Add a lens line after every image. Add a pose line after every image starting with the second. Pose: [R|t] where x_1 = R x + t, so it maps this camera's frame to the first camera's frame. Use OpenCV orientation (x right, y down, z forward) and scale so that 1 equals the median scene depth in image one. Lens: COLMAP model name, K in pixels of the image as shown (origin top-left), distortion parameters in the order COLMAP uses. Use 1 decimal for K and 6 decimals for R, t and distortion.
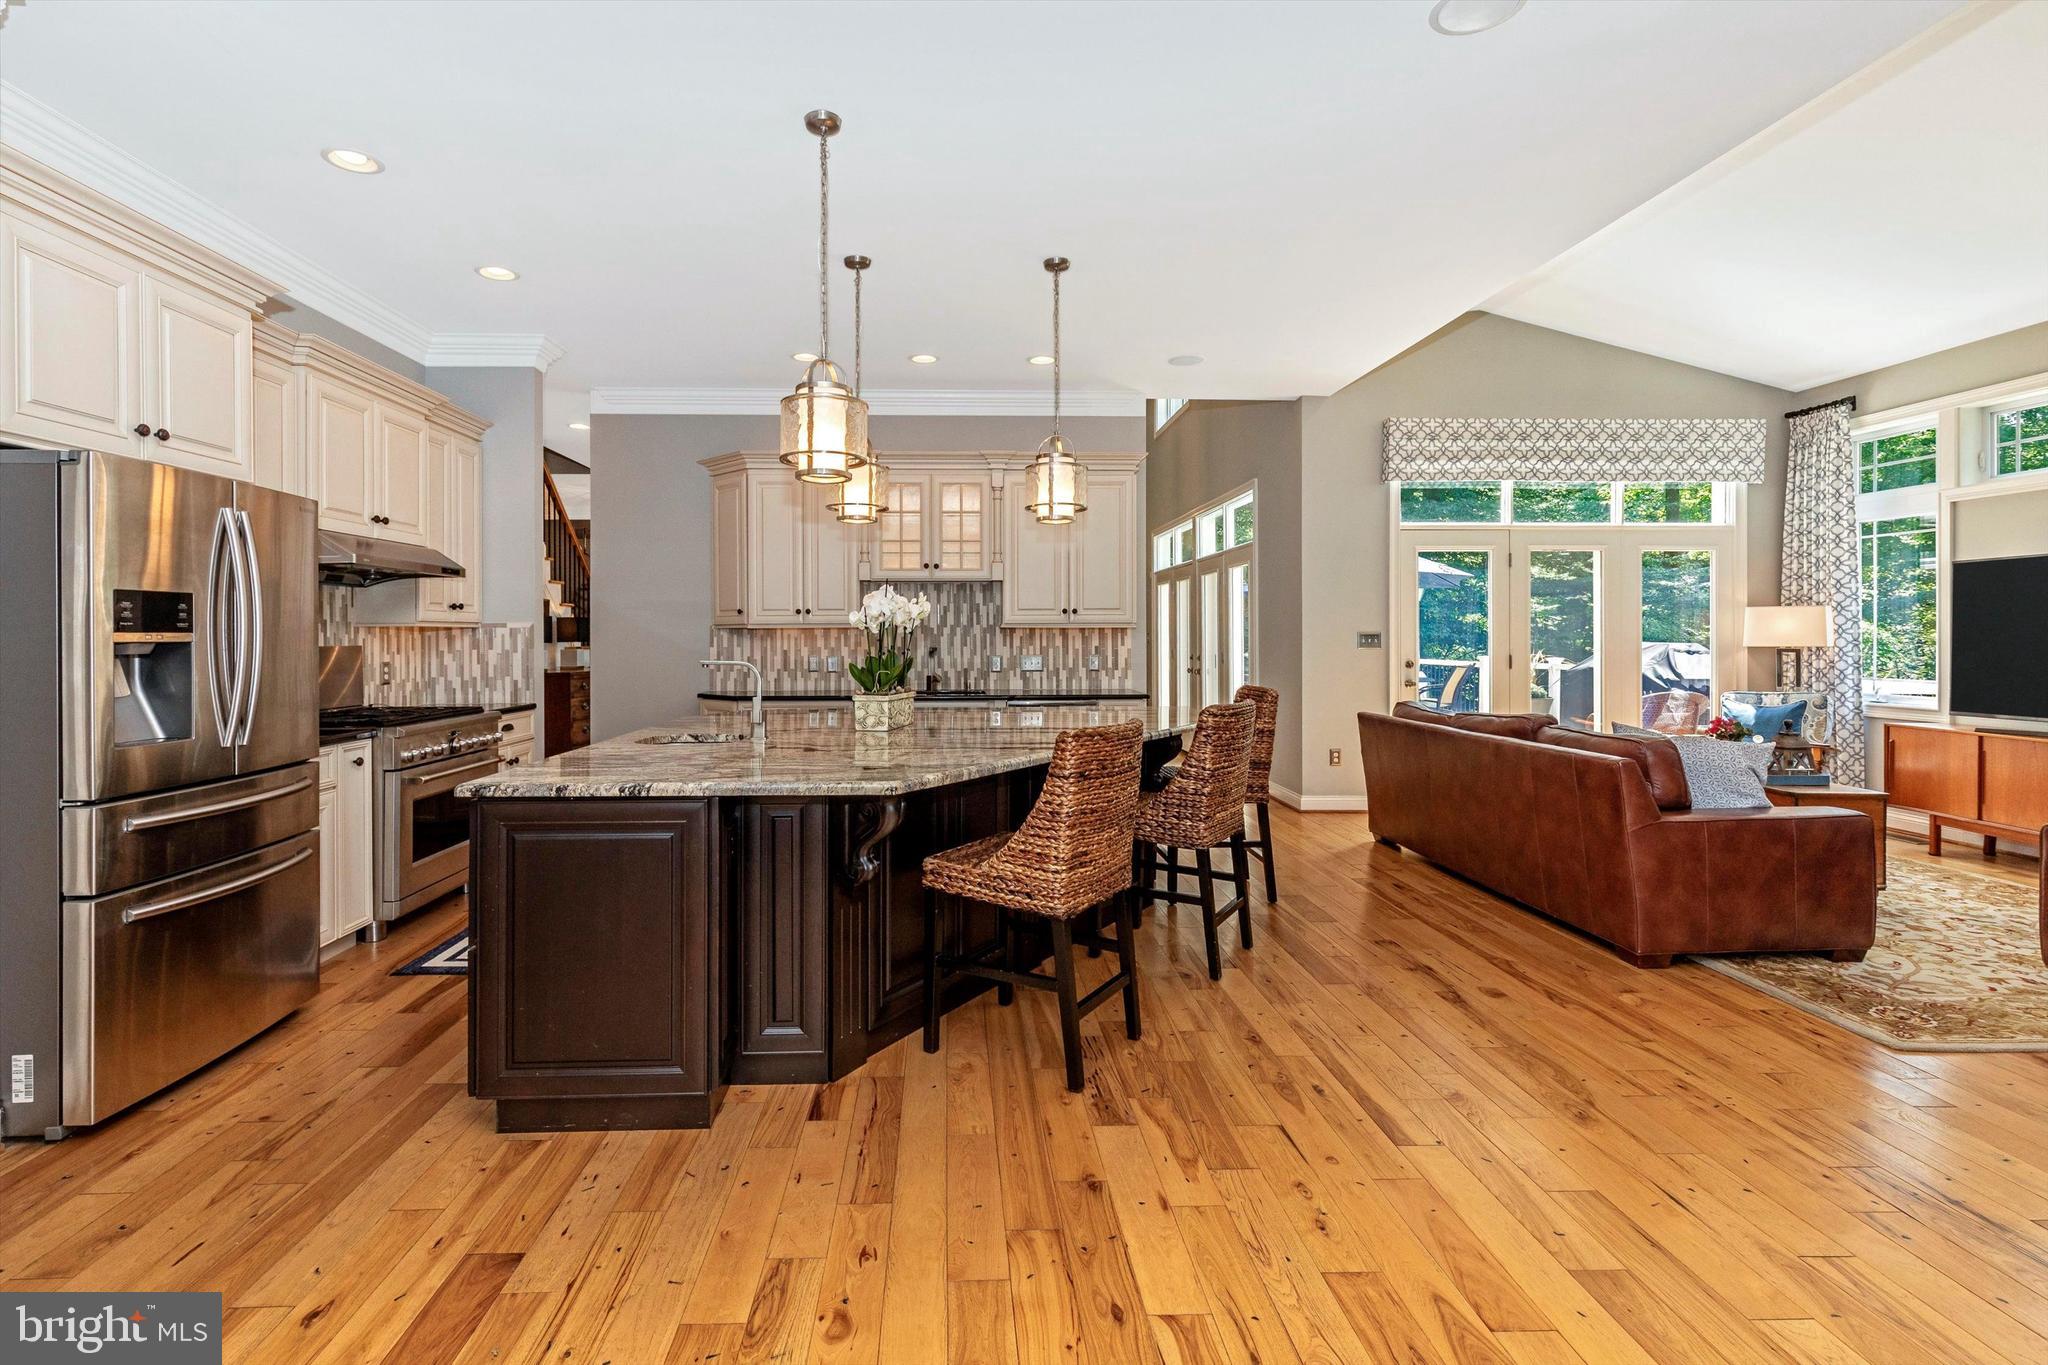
lens RADIAL K [[944.7, 0, 983.2], [0, 944.7, 629.5], [0, 0, 1]] dist [0.009128, -0.001142]
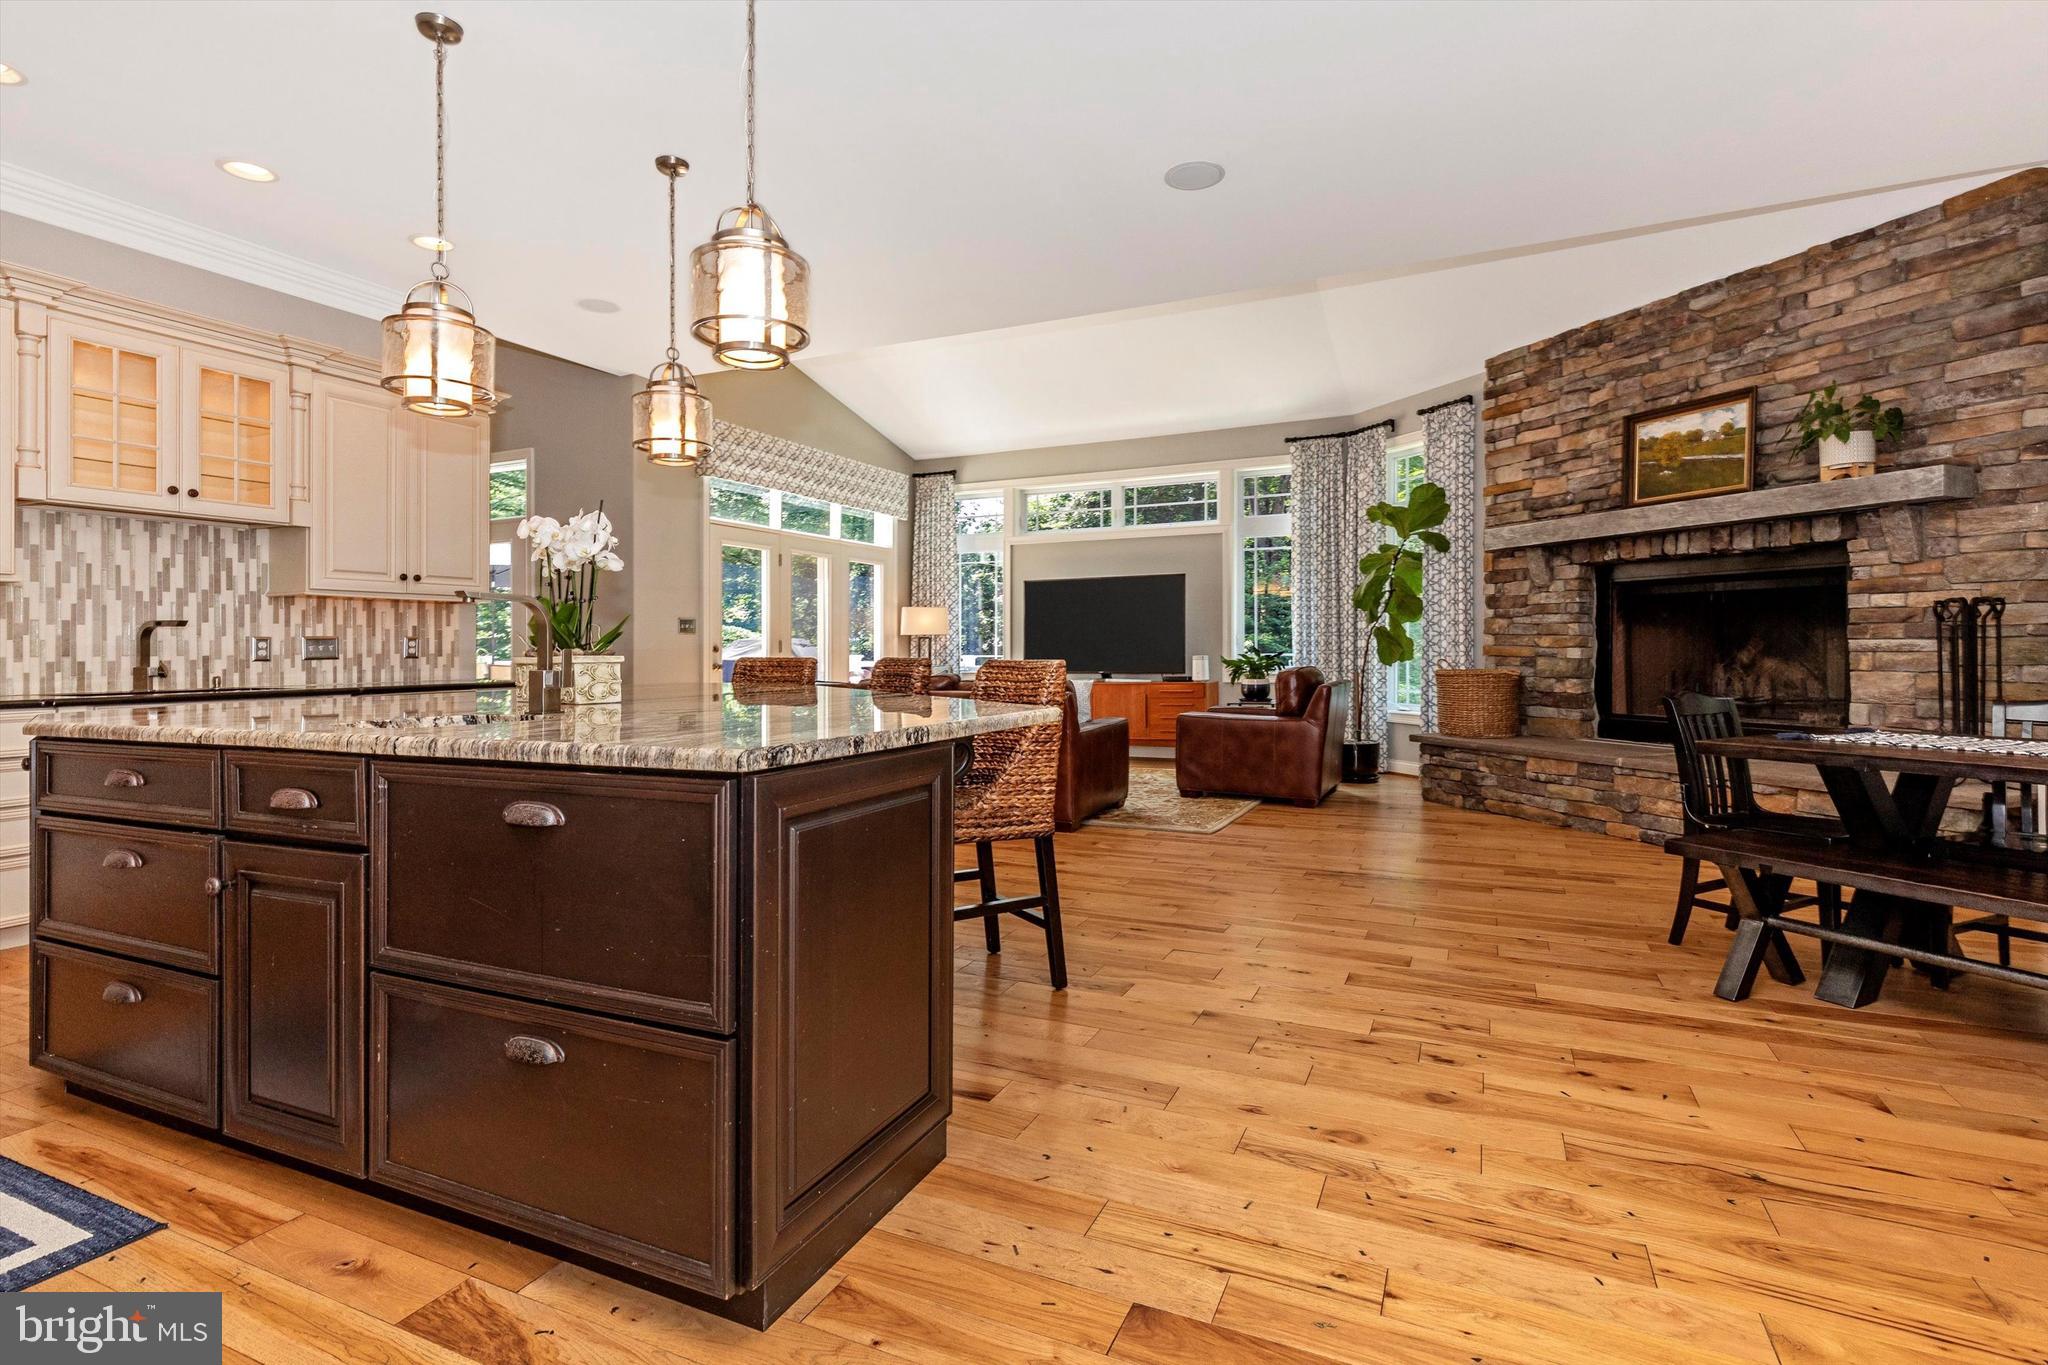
lens RADIAL K [[944.7, 0, 1013.6], [0, 944.7, 633.8], [0, 0, 1]] dist [0.009128, -0.001142]
pose [[0.466072, 0.013800, 0.884639, -0.357394], [-0.001595, 0.999890, -0.014757, 0.036529], [-0.884746, 0.005467, 0.466042, 0.212895]]
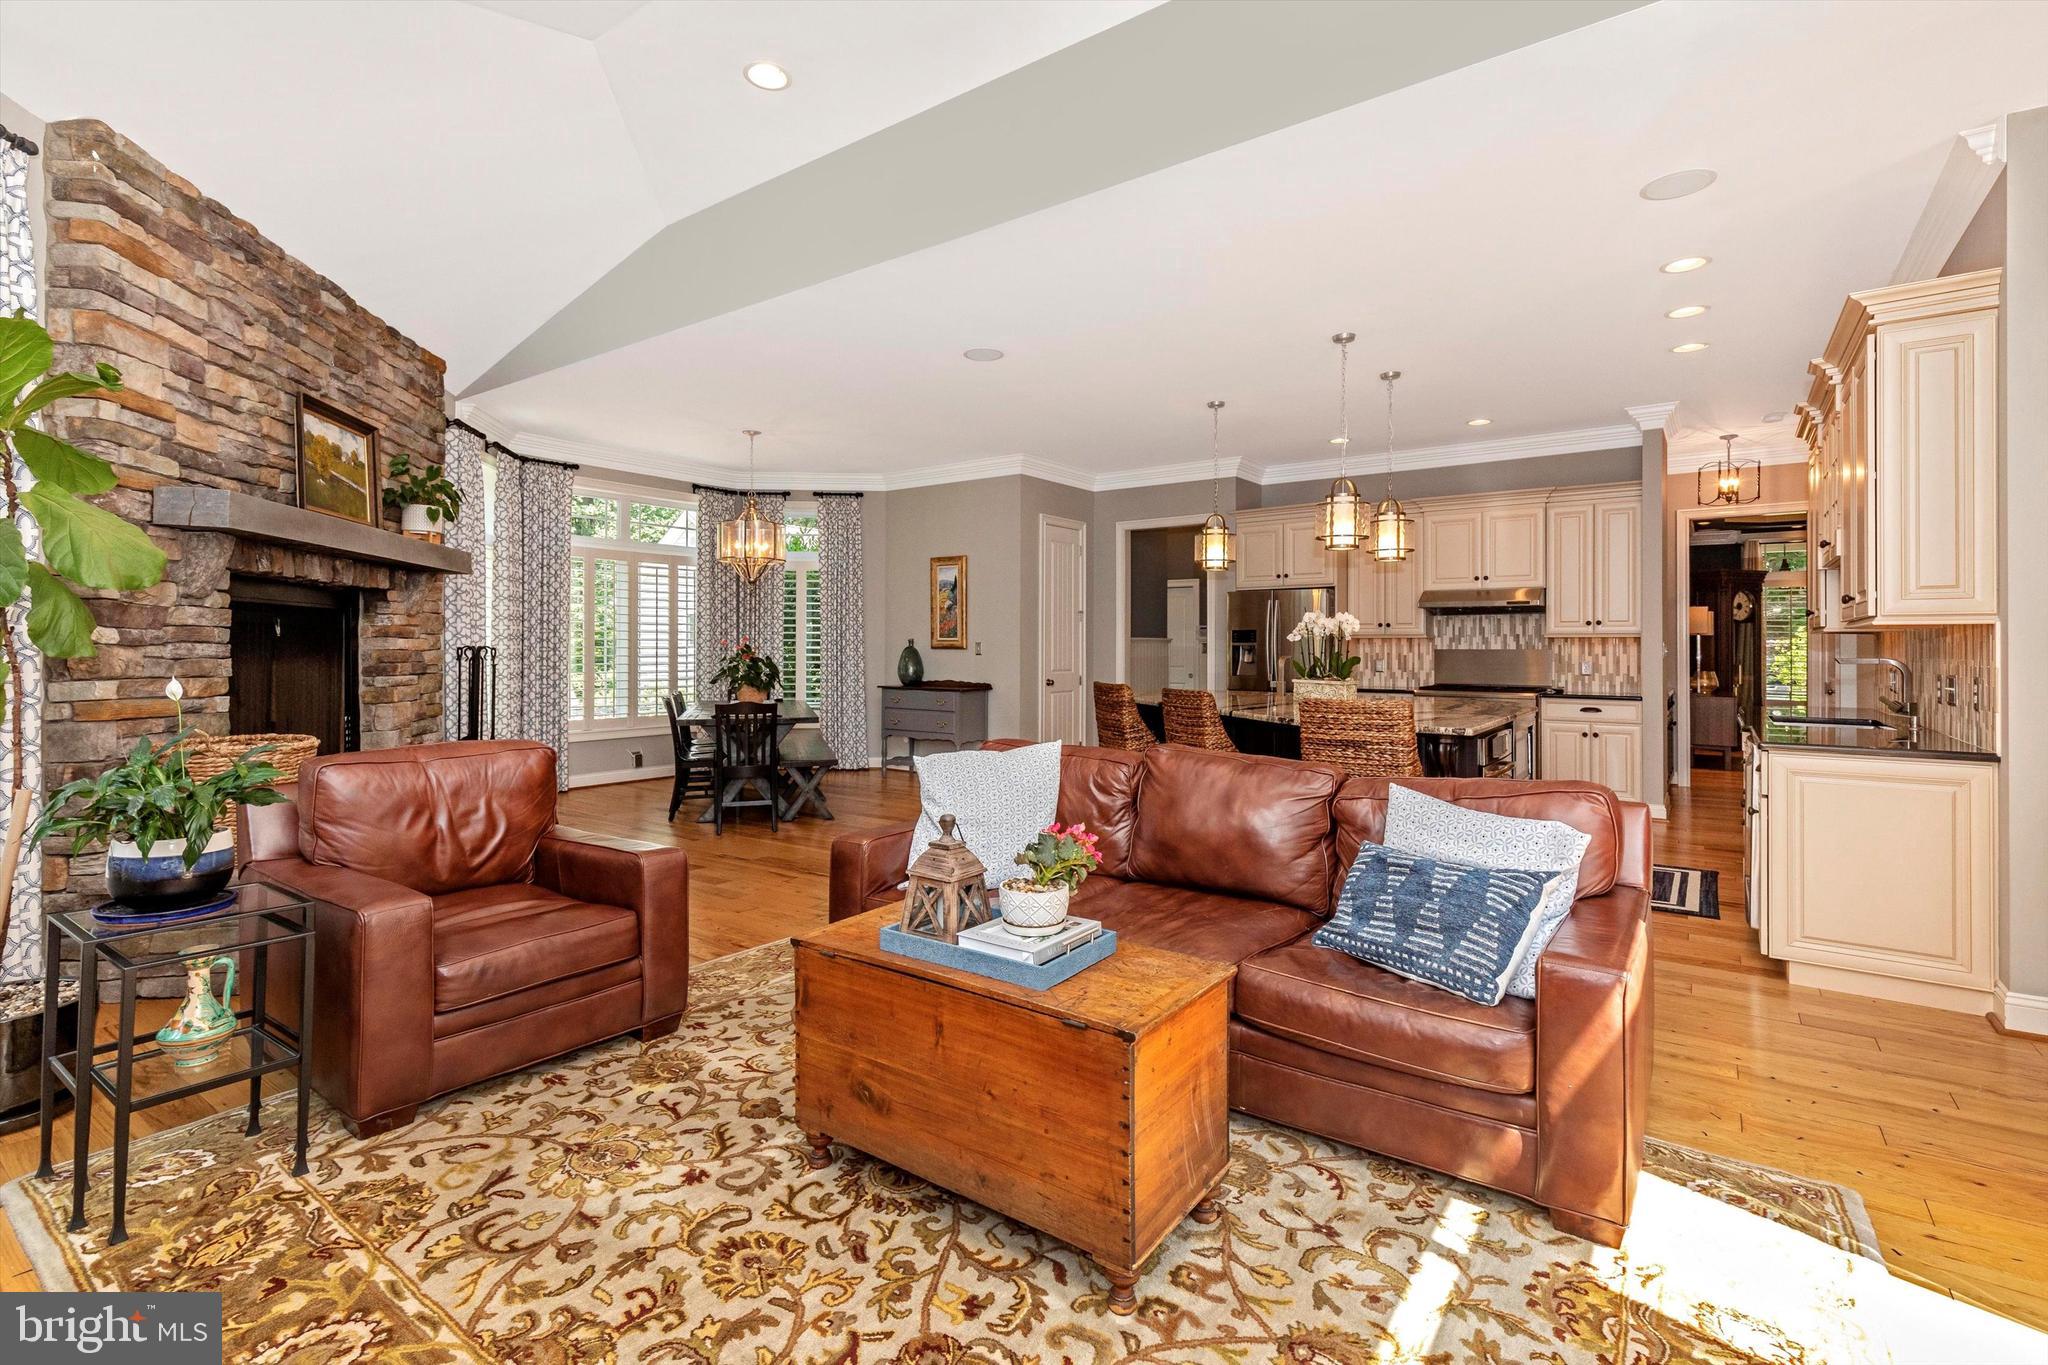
lens RADIAL K [[944.7, 0, 1027.1], [0, 944.7, 636.8], [0, 0, 1]] dist [0.009128, -0.001142]
pose [[-0.595356, -0.007623, -0.803426, 0.848645], [0.003430, 0.999922, -0.012029, 0.008423], [0.803455, -0.009918, -0.595283, 0.907038]]
